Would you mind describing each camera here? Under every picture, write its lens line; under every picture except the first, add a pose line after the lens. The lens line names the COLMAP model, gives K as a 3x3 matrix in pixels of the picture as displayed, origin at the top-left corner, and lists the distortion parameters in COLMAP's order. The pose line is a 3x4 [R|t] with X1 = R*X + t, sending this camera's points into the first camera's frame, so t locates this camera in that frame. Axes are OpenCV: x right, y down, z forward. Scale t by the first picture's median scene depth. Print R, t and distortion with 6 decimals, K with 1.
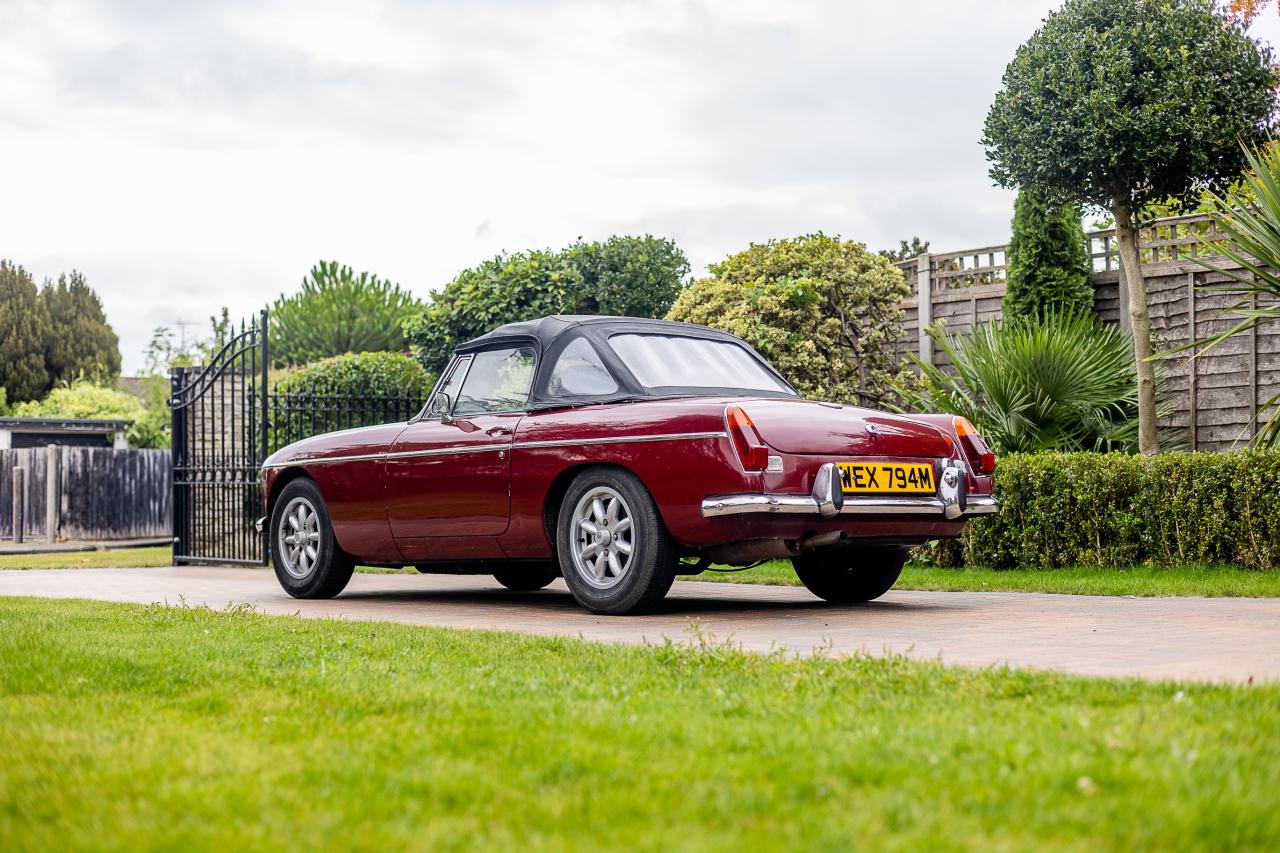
lens RADIAL K [[1825.7, 0, 639.1], [0, 1825.7, 414.2], [0, 0, 1]] dist [0.004563, 0.066058]
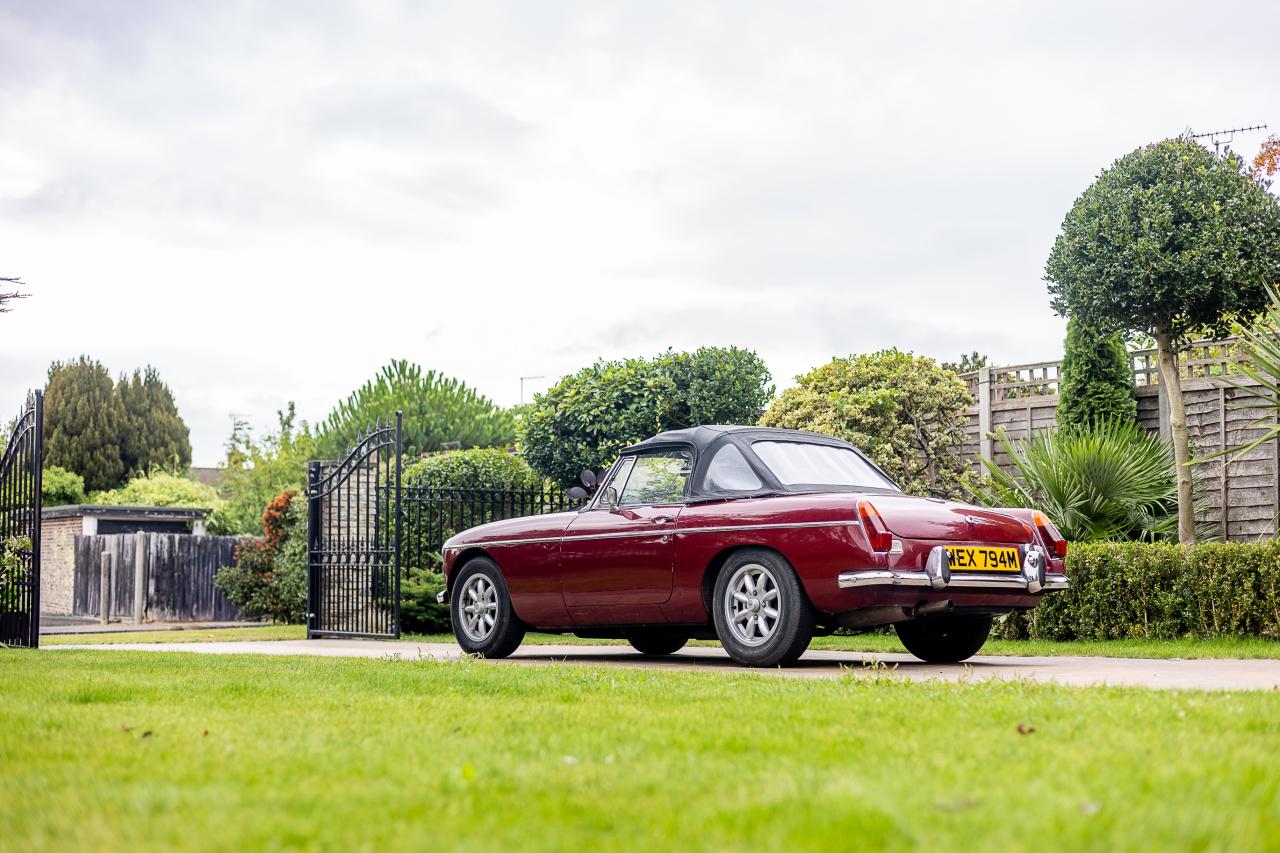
lens RADIAL K [[1820.2, 0, 647.6], [0, 1820.2, 432.6], [0, 0, 1]] dist [0.005648, 0.103269]
pose [[0.999932, 0.008180, -0.008308, -0.043525], [-0.008514, 0.999125, -0.040953, 0.000781], [0.007966, 0.041021, 0.999127, -0.130307]]
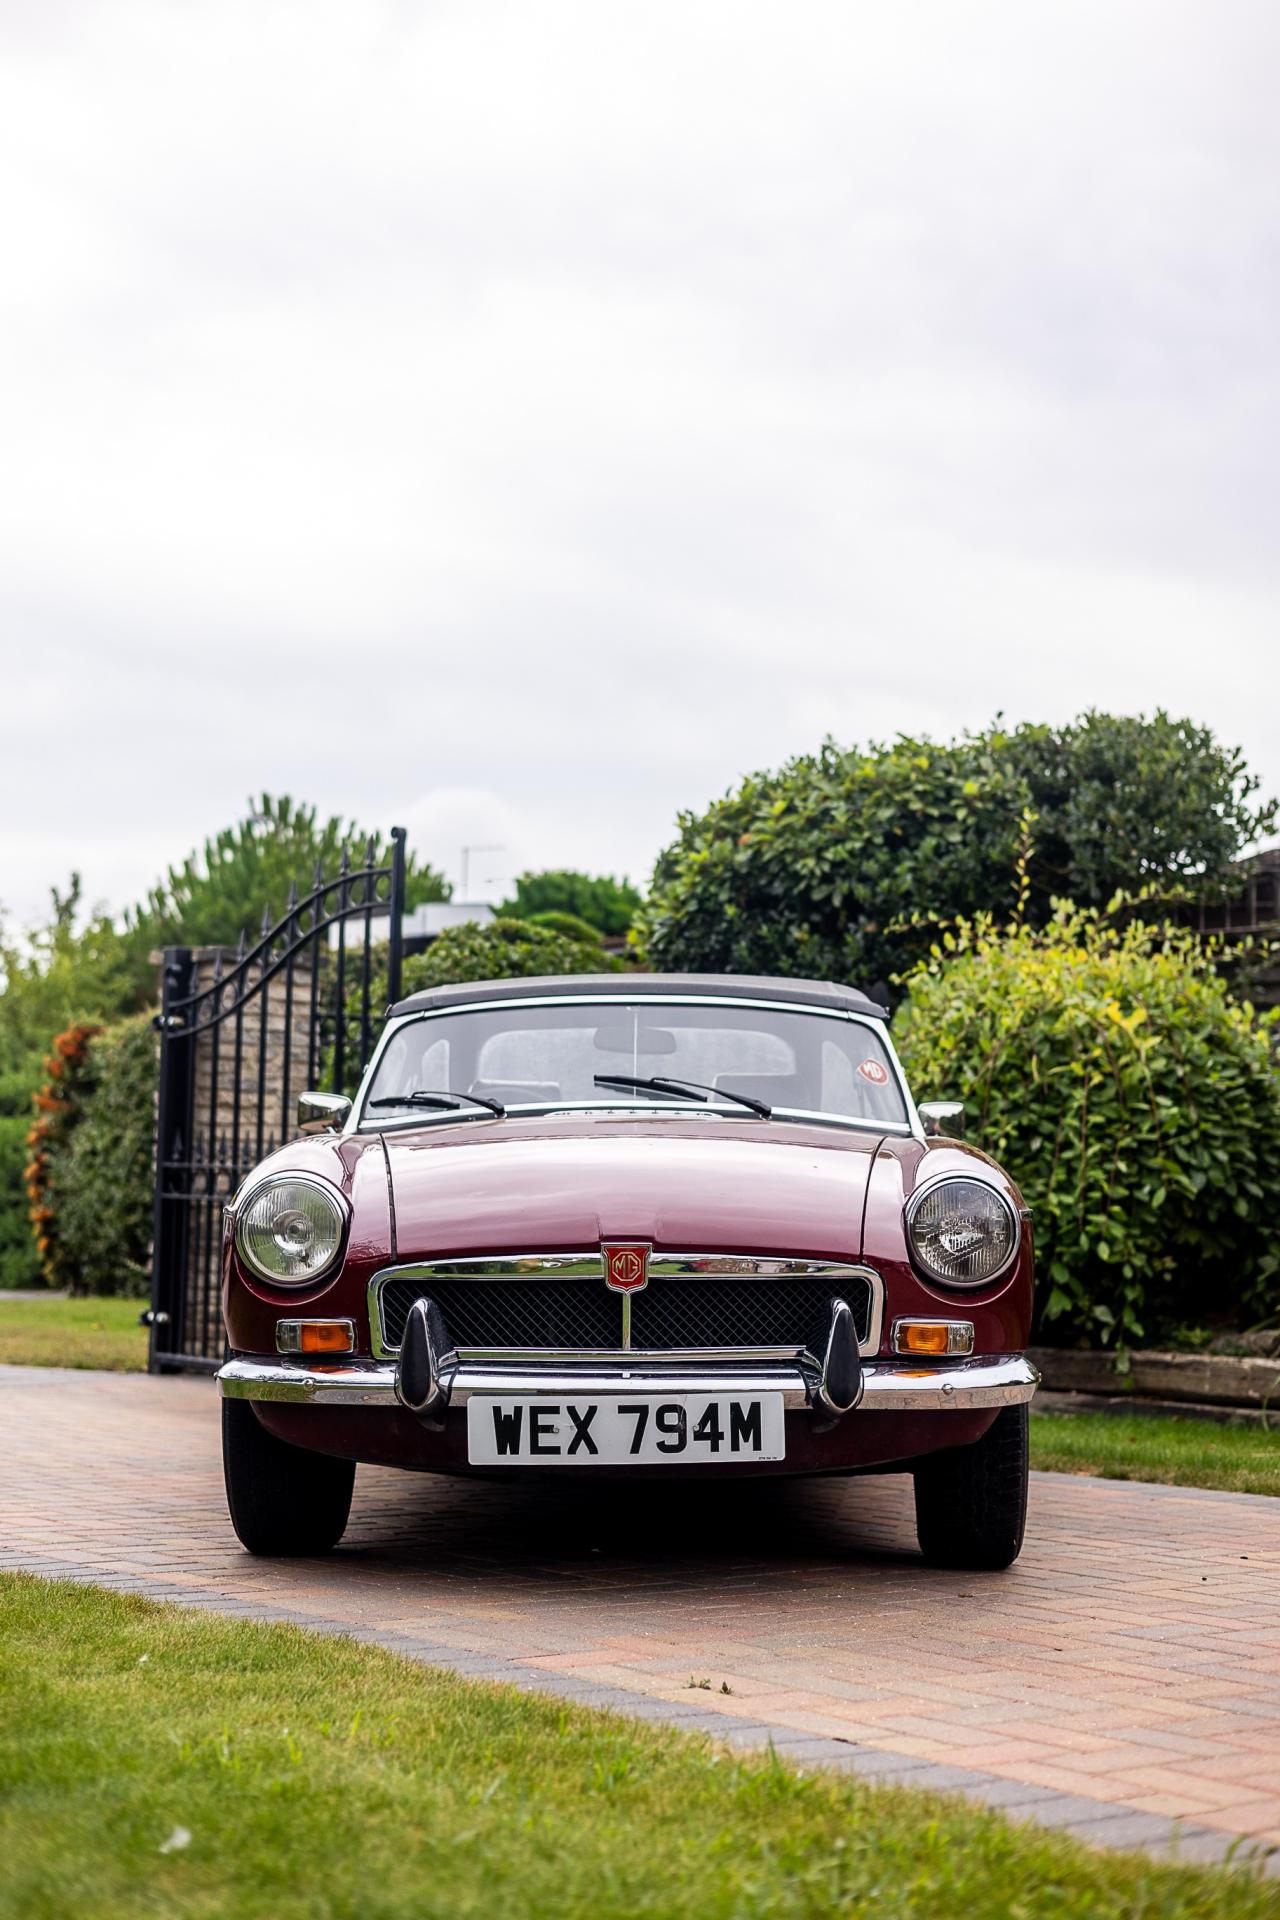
lens RADIAL K [[2764.5, 0, 594.2], [0, 2764.5, 956.7], [0, 0, 1]] dist [-0.003085, 0.156564]
pose [[0.999267, 0.037394, -0.008239, -0.156034], [-0.037713, 0.998375, -0.042723, 0.003031], [0.006628, 0.043002, 0.999053, 0.323956]]
